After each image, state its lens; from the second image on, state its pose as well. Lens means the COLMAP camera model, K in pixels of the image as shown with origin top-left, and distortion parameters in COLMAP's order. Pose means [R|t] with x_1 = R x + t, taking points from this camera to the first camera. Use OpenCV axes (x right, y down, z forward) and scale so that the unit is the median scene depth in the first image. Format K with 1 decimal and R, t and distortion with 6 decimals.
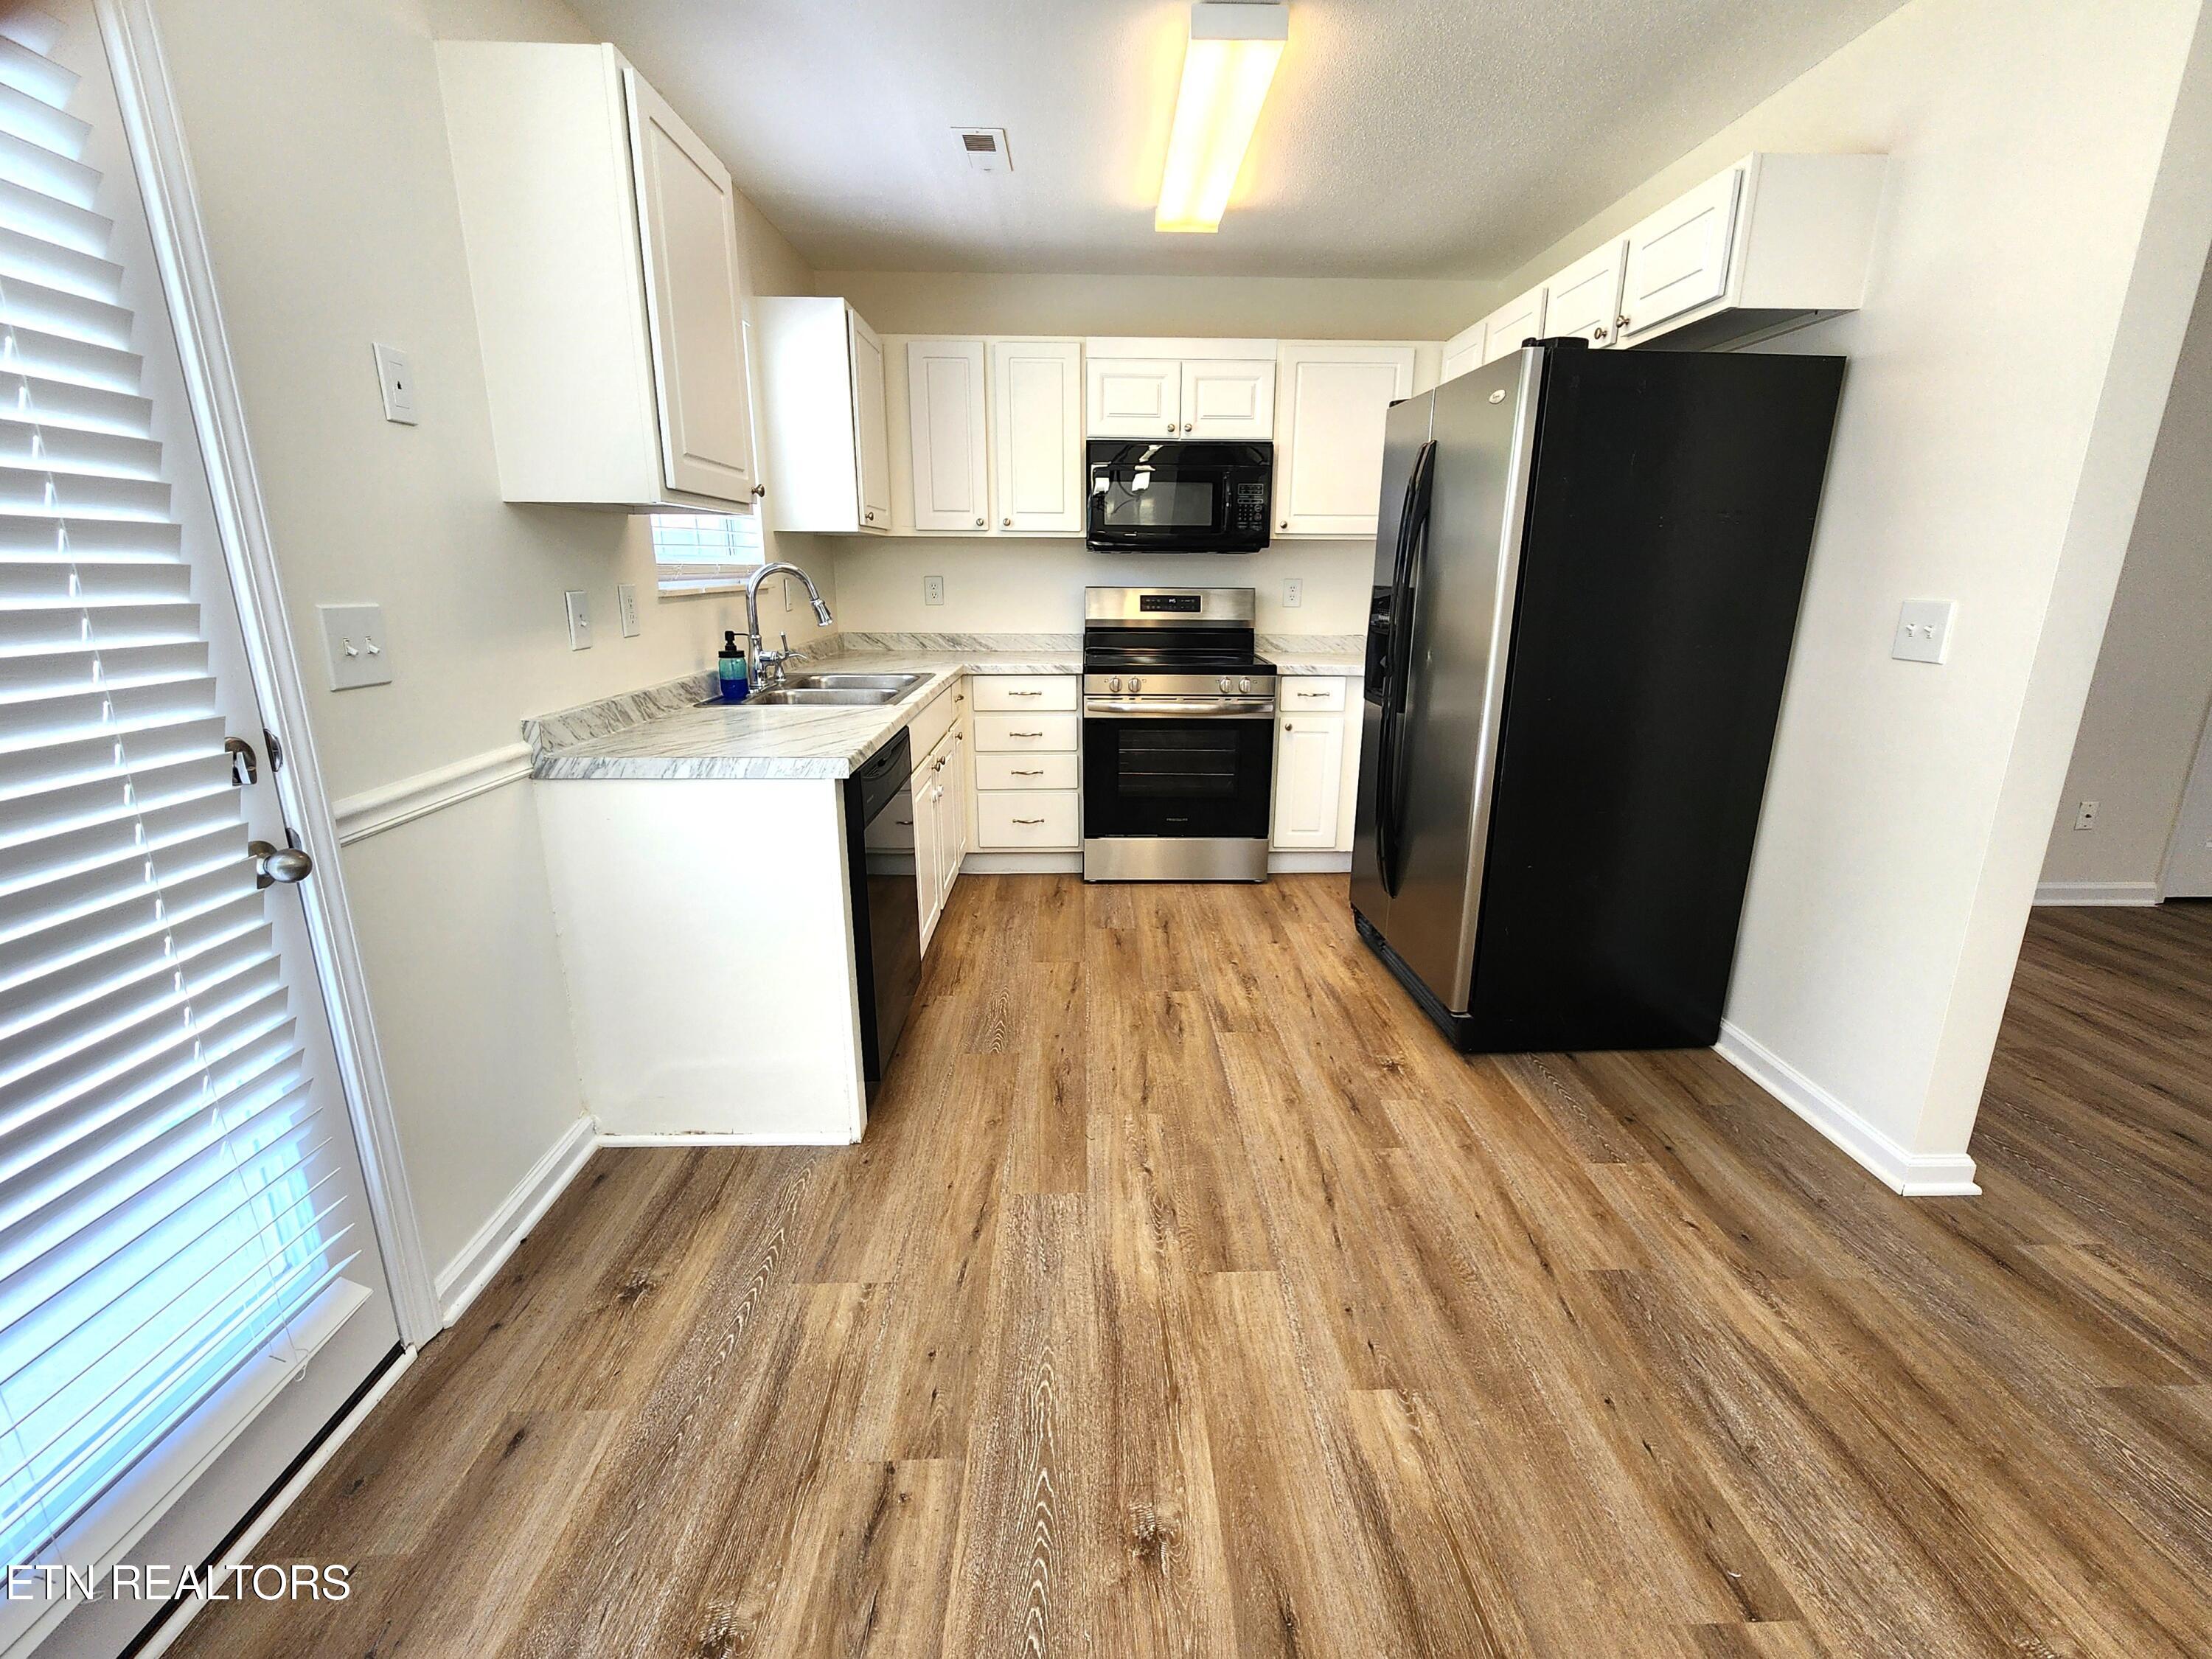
lens RADIAL K [[946.4, 0, 1104.2], [0, 946.4, 817.4], [0, 0, 1]] dist [-0.000270, -0.000196]
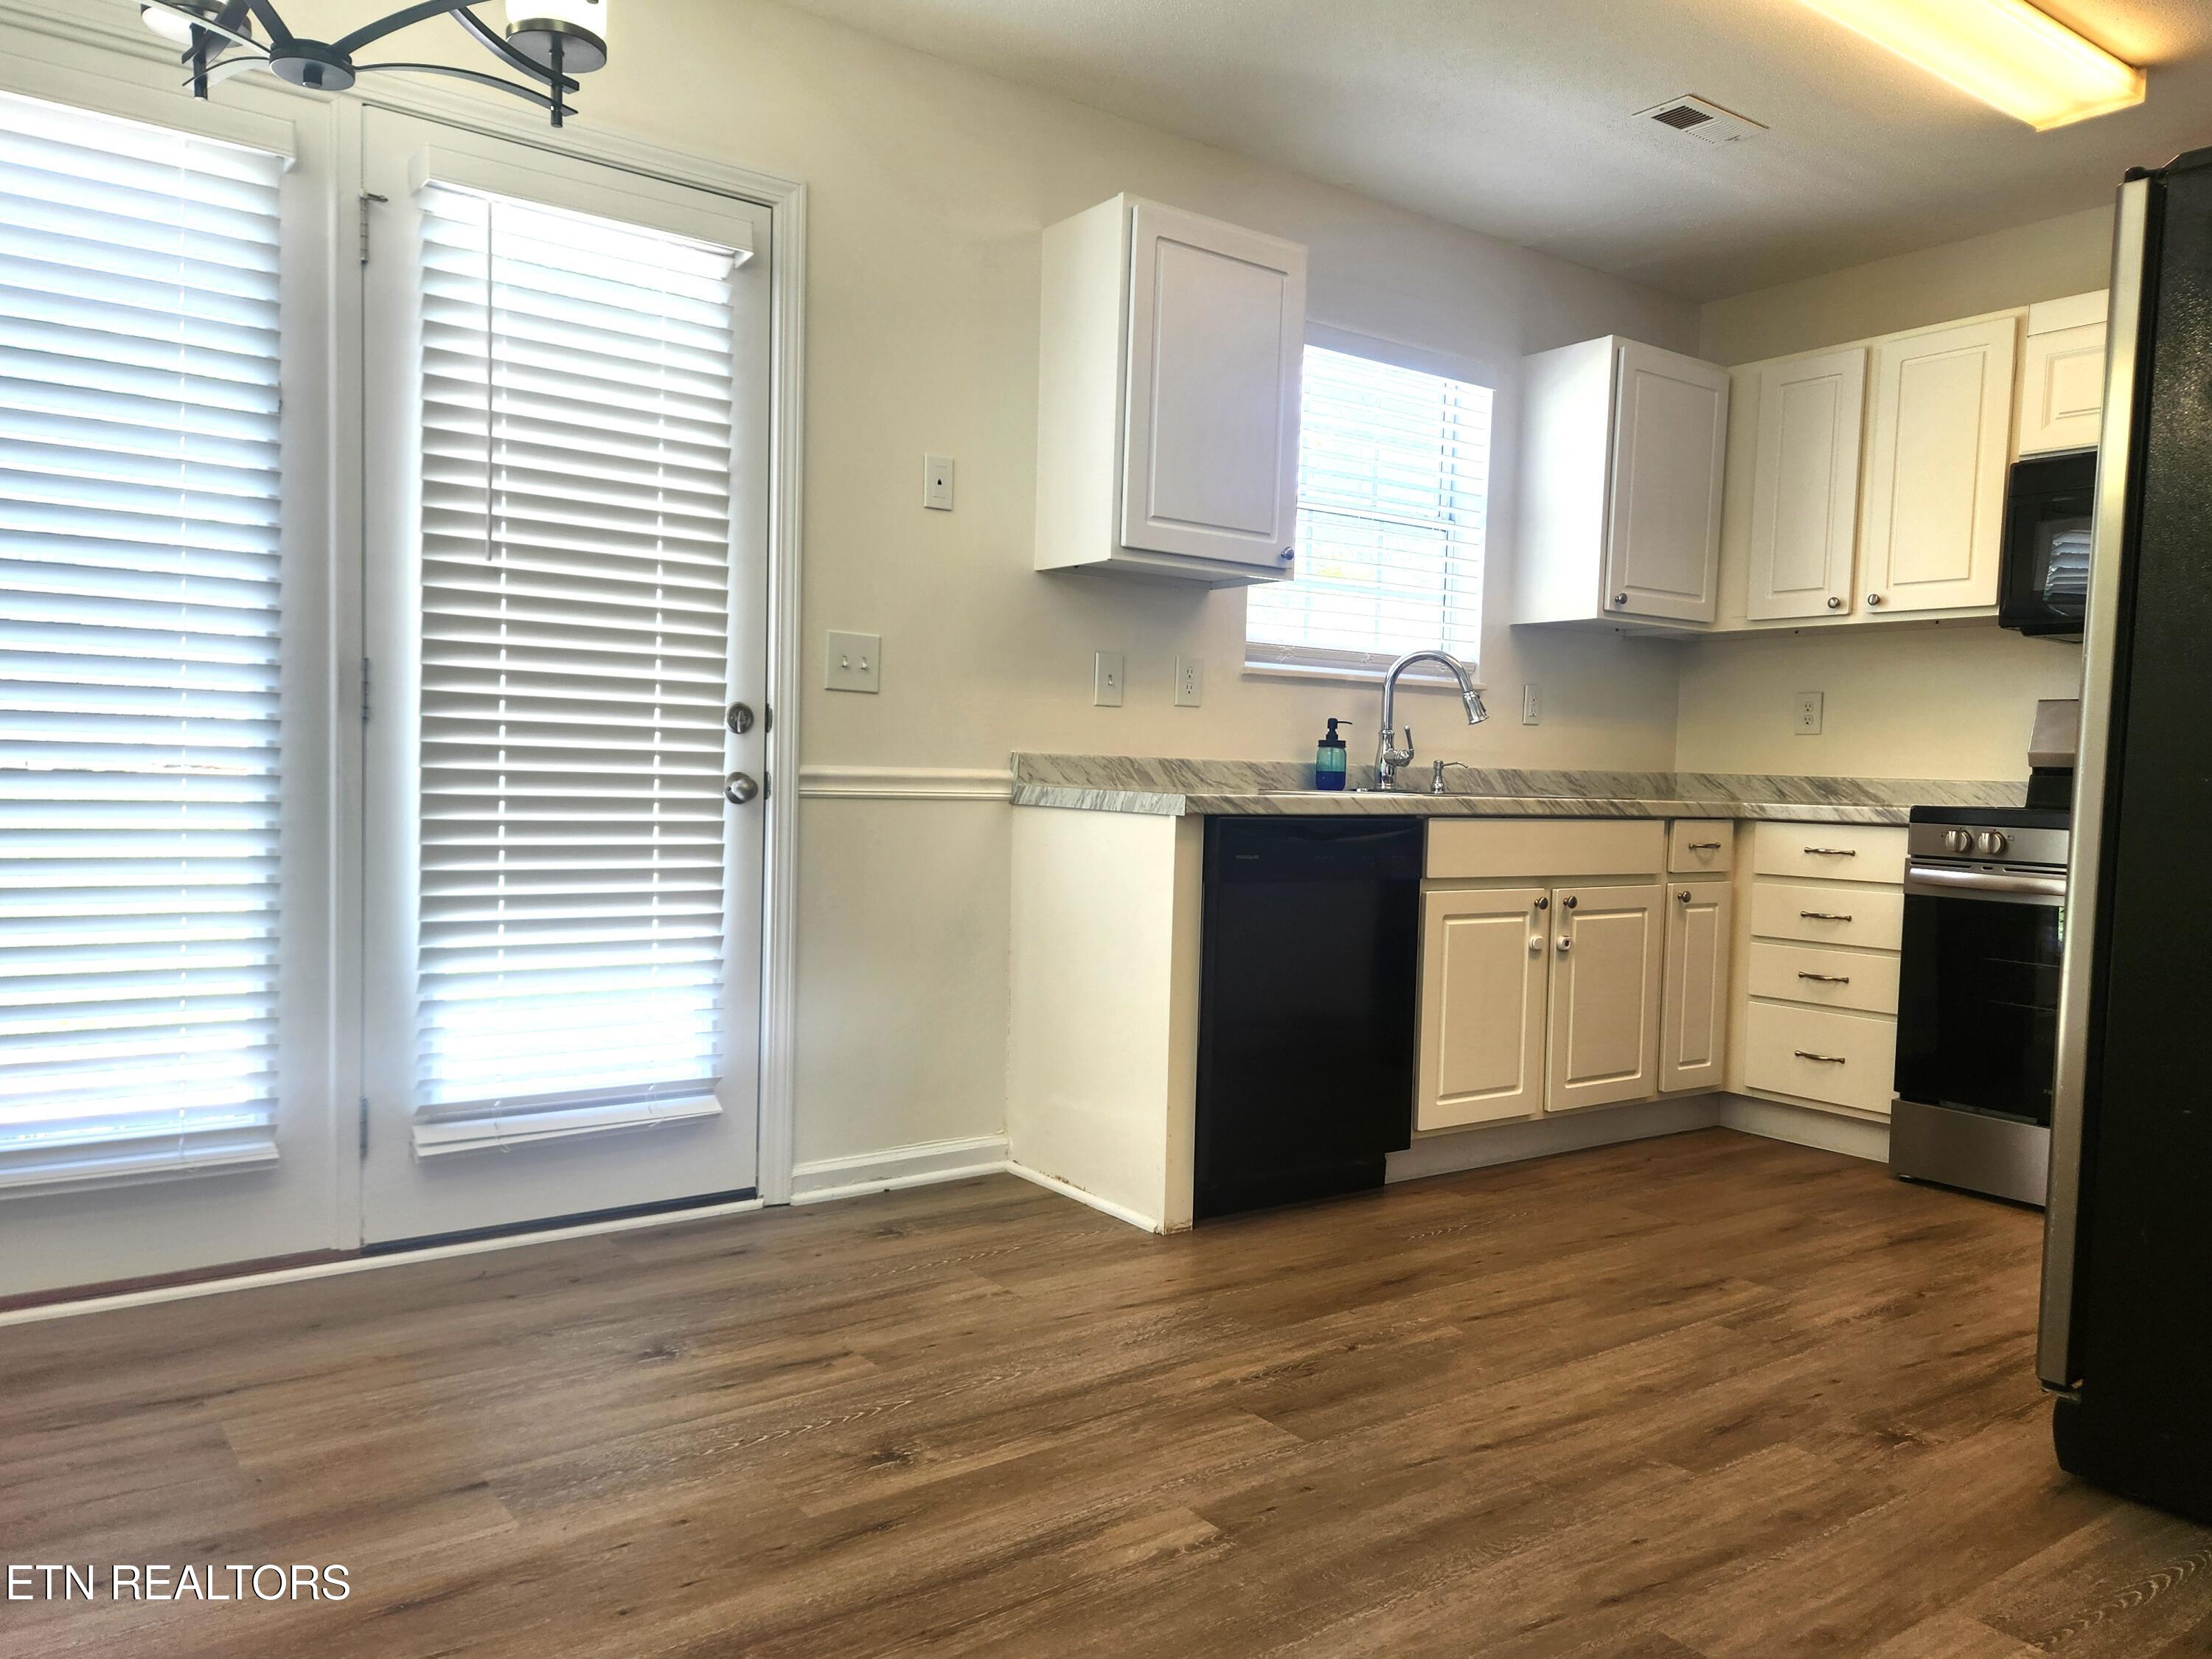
lens RADIAL K [[1485.3, 0, 1096.5], [0, 1485.3, 837.3], [0, 0, 1]] dist [0.069525, -0.062925]
pose [[0.589826, 0.058869, -0.805382, 0.832177], [-0.231550, 0.967789, -0.098837, 0.139625], [0.773621, 0.244783, 0.584458, 0.044389]]
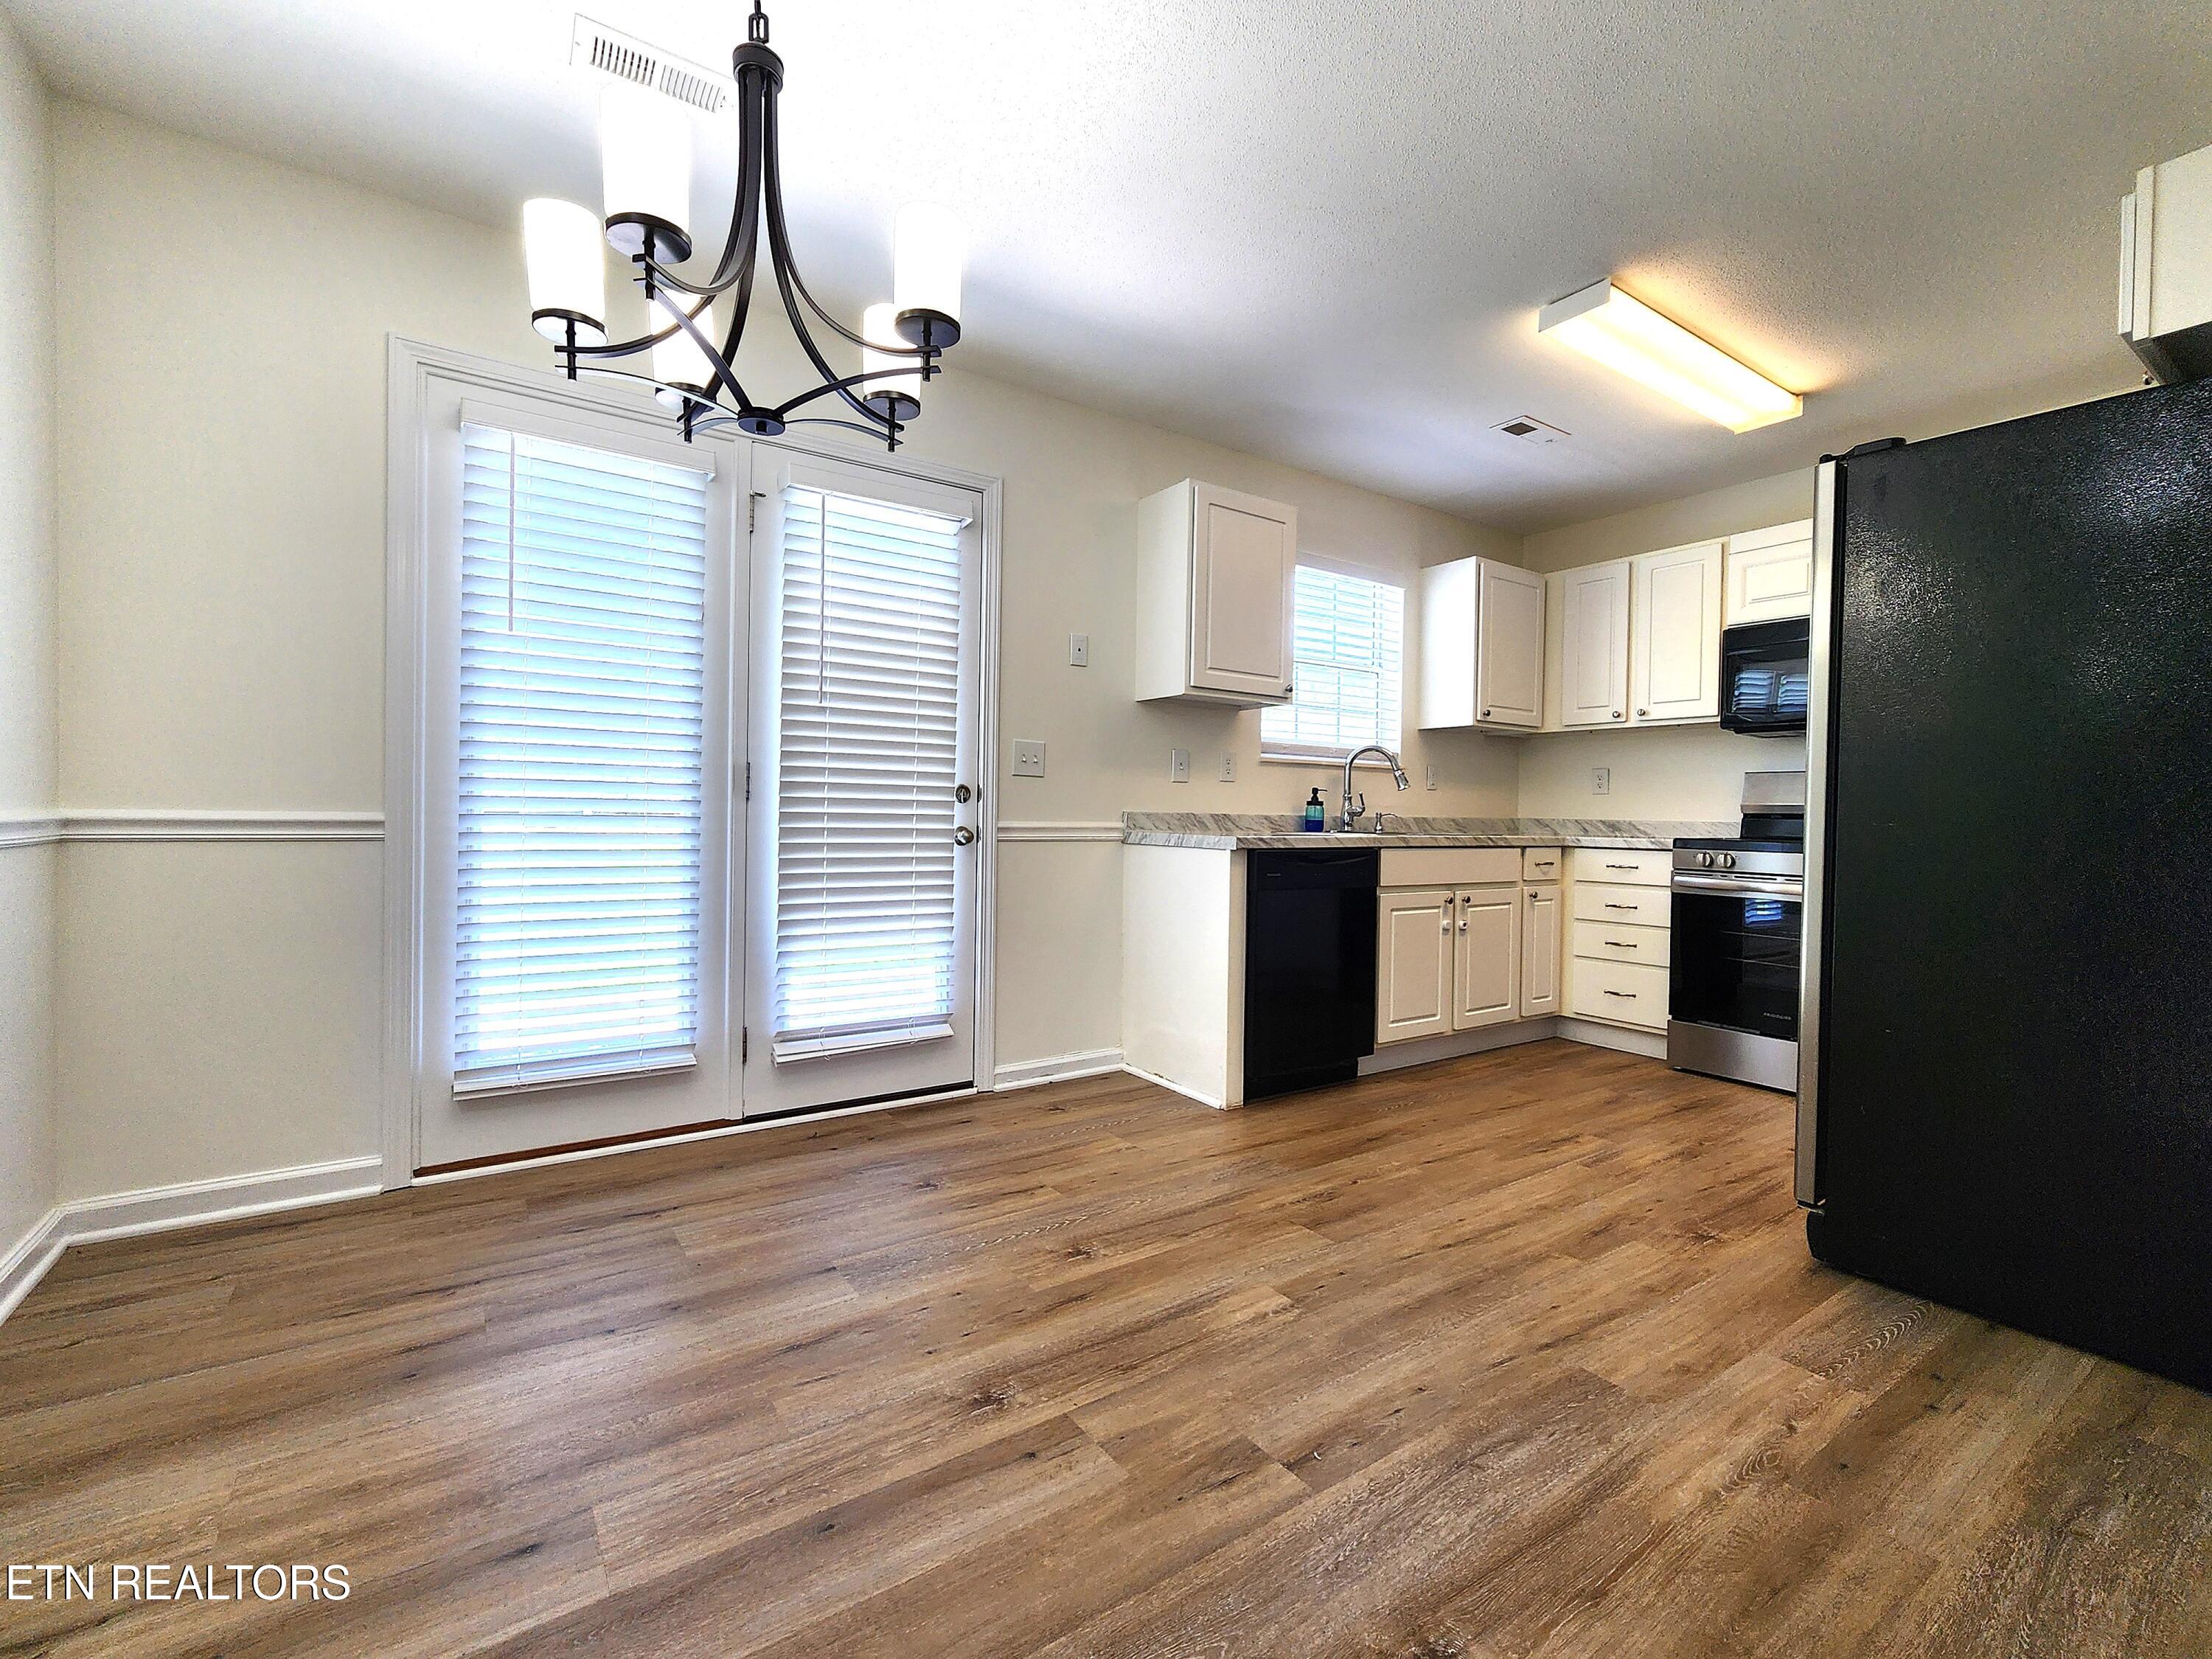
lens RADIAL K [[905.0, 0, 1117.3], [0, 905.0, 816.0], [0, 0, 1]] dist [-0.001276, -0.000297]
pose [[0.568037, 0.014051, -0.822883, 0.788476], [-0.223802, 0.964813, -0.138016, 0.144014], [0.791989, 0.262561, 0.551194, 0.001262]]
